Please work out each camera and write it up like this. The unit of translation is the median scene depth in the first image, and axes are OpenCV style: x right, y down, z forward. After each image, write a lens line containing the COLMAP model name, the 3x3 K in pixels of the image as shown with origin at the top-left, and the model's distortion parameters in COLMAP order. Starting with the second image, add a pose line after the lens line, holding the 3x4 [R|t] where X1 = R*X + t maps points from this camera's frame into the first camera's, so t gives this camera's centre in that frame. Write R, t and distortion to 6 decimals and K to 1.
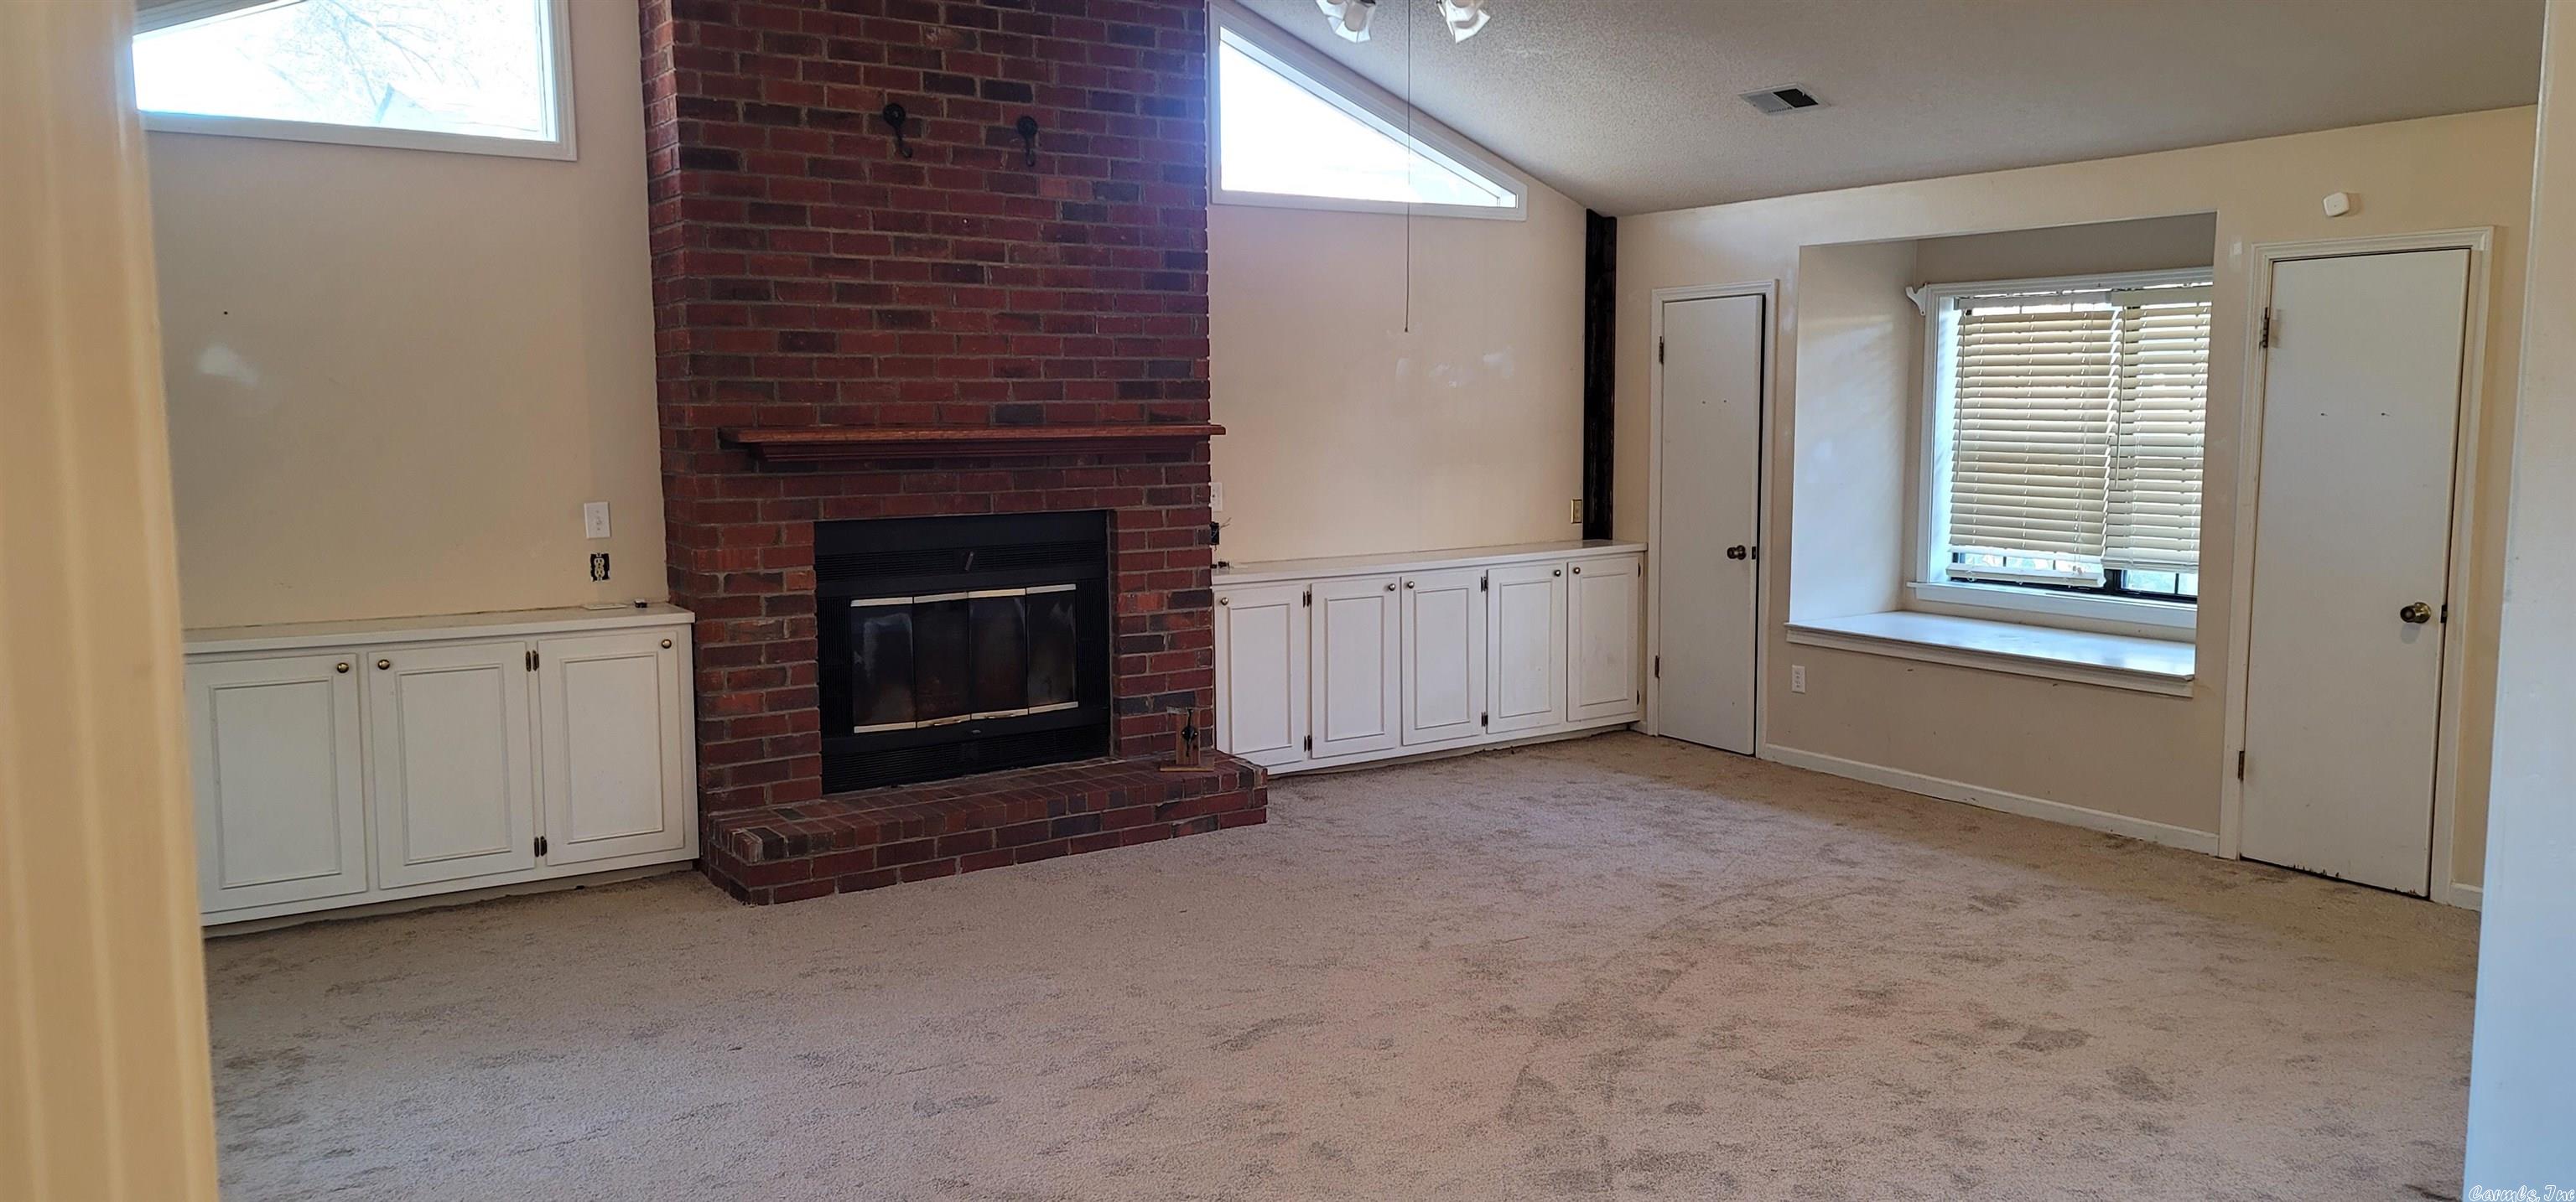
lens RADIAL K [[1808.9, 0, 1280.1], [0, 1808.9, 606.1], [0, 0, 1]] dist [0.001642, 0.000430]
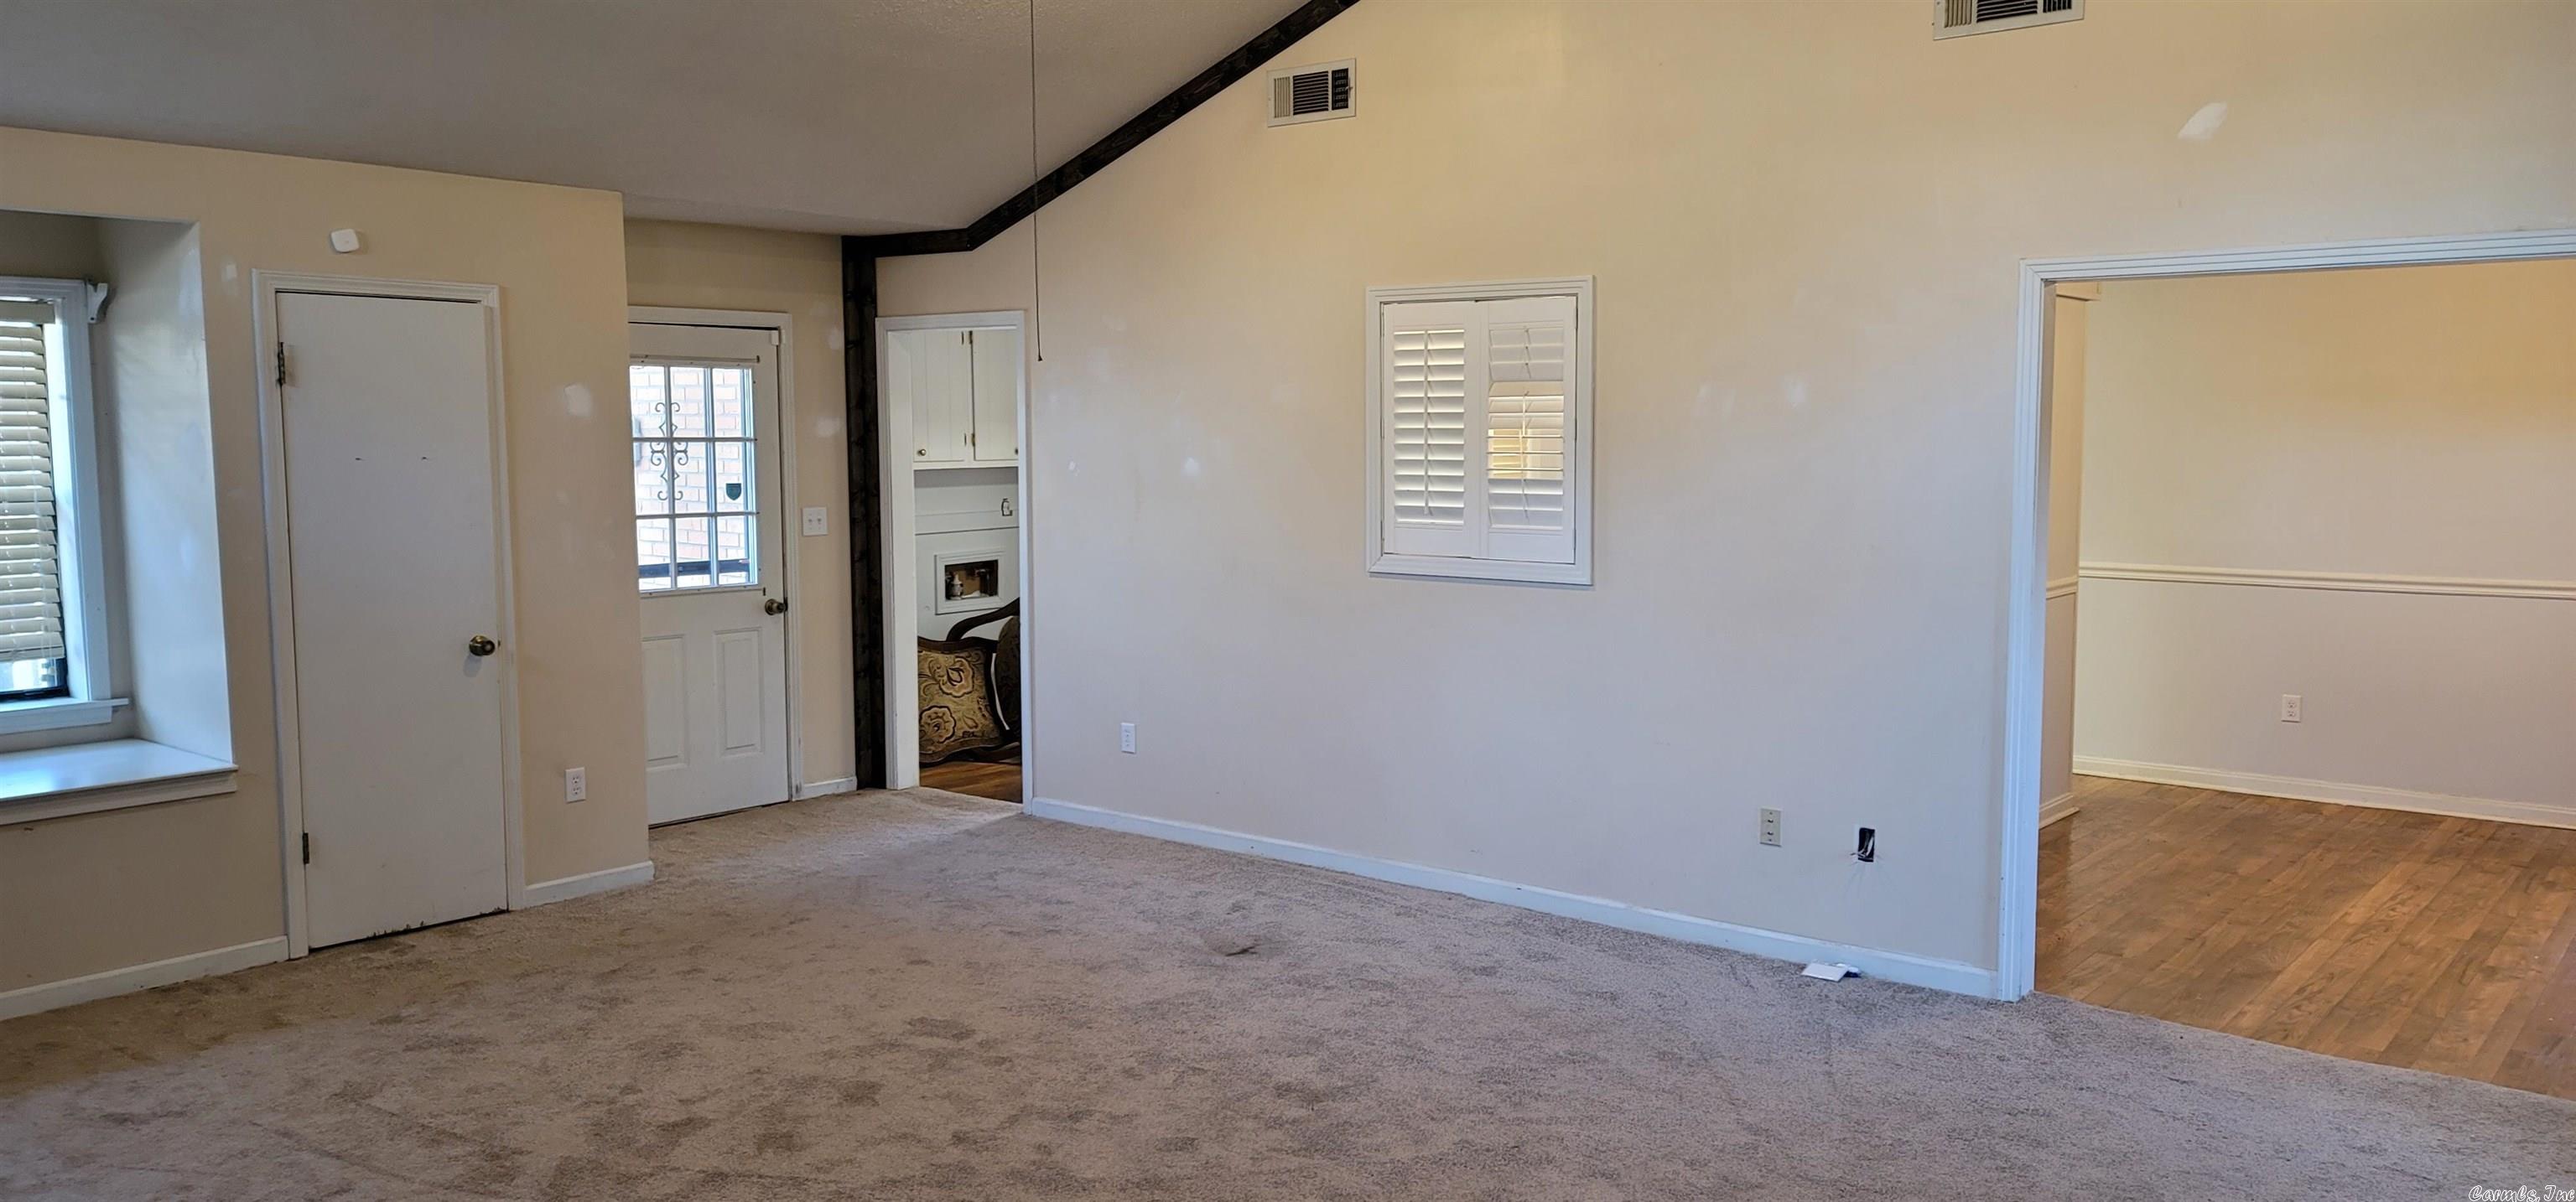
lens RADIAL K [[1808.9, 0, 1277.9], [0, 1808.9, 590.0], [0, 0, 1]] dist [0.001642, 0.000430]
pose [[-0.283746, -0.069790, 0.956356, -0.489236], [0.124395, 0.986241, 0.108879, -0.082522], [-0.950797, 0.149860, -0.271160, 0.820305]]
